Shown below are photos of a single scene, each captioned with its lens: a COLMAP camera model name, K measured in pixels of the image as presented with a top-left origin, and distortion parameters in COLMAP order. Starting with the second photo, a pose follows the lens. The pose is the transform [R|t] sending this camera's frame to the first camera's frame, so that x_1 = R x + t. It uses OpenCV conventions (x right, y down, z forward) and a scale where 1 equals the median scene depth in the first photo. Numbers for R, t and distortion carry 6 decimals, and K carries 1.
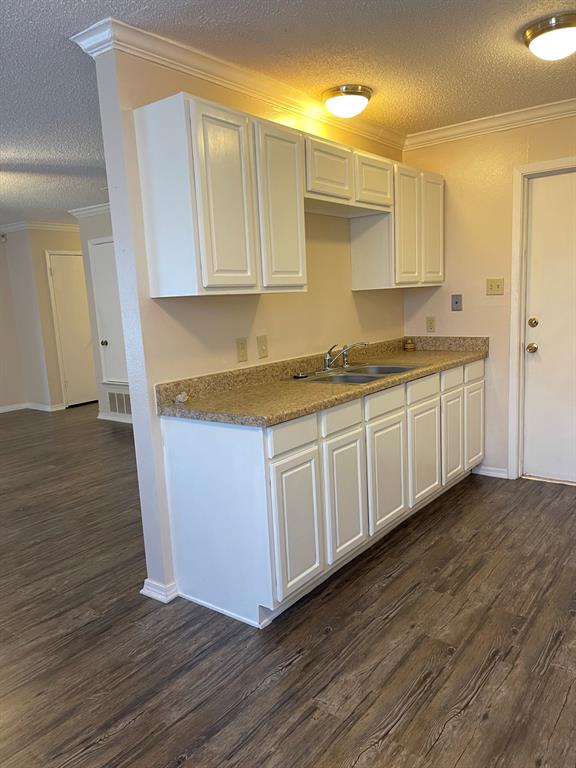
lens RADIAL K [[579.5, 0, 284.7], [0, 579.5, 392.7], [0, 0, 1]] dist [0.076384, -0.103258]
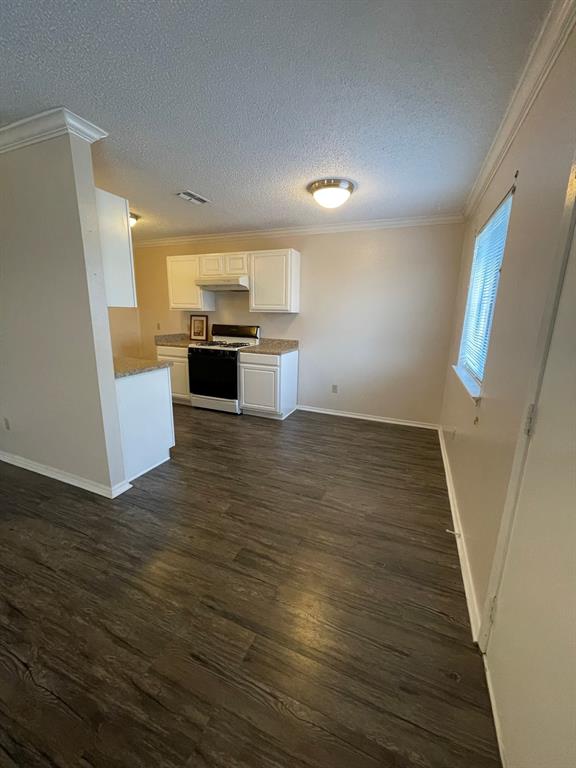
lens RADIAL K [[310.6, 0, 288.6], [0, 310.6, 381.5], [0, 0, 1]] dist [-0.008364, 0.002254]
pose [[-0.261316, -0.168854, 0.950370, -1.160405], [0.150646, 0.965381, 0.212943, -0.065956], [-0.953425, 0.198815, -0.226832, 0.717398]]
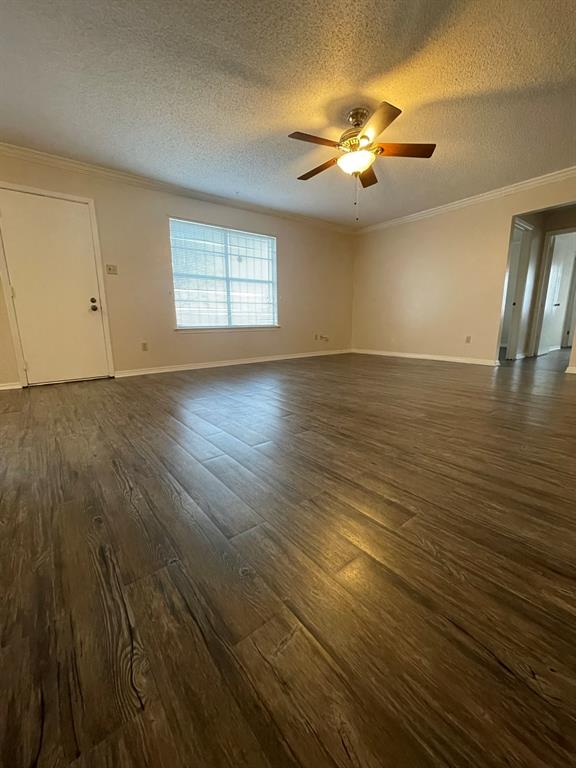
lens RADIAL K [[310.6, 0, 290.9], [0, 310.6, 382.0], [0, 0, 1]] dist [-0.008364, 0.002254]
pose [[-0.241387, 0.246374, -0.938633, 0.111219], [-0.139811, 0.948315, 0.284871, -0.040938], [0.960305, 0.199995, -0.194465, 1.727736]]
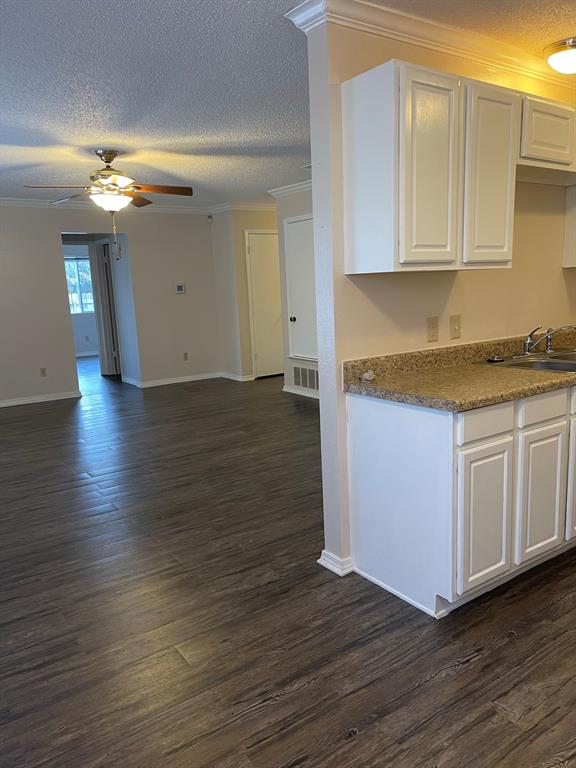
lens RADIAL K [[579.5, 0, 288.0], [0, 579.5, 393.4], [0, 0, 1]] dist [0.076384, -0.103258]
pose [[0.954694, 0.067745, -0.289775, -0.018787], [-0.056789, 0.997323, 0.046062, 0.000692], [0.292119, -0.027519, 0.955986, 0.009942]]
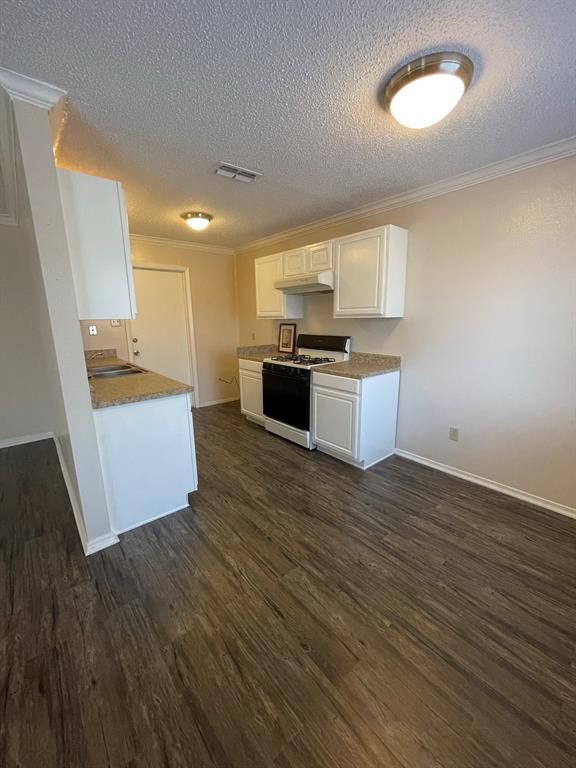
lens RADIAL K [[310.6, 0, 286.6], [0, 310.6, 382.1], [0, 0, 1]] dist [-0.008364, 0.002254]
pose [[0.210607, -0.155303, 0.965156, -0.780827], [0.162422, 0.979136, 0.122110, -0.036213], [-0.963983, 0.131046, 0.231438, 0.404268]]
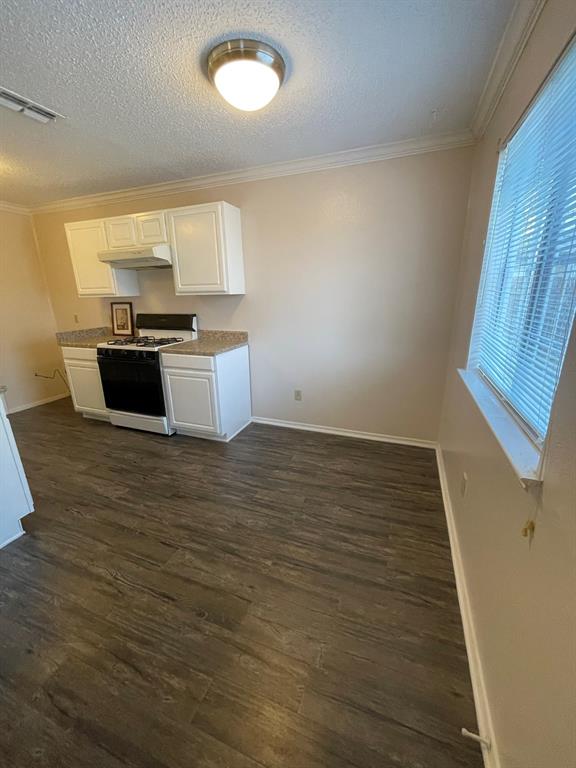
lens RADIAL K [[310.6, 0, 288.7], [0, 310.6, 382.5], [0, 0, 1]] dist [-0.008364, 0.002254]
pose [[-0.287573, -0.216009, 0.933082, -0.804085], [0.186429, 0.942975, 0.275756, -0.037645], [-0.939439, 0.253254, -0.230904, 0.430089]]
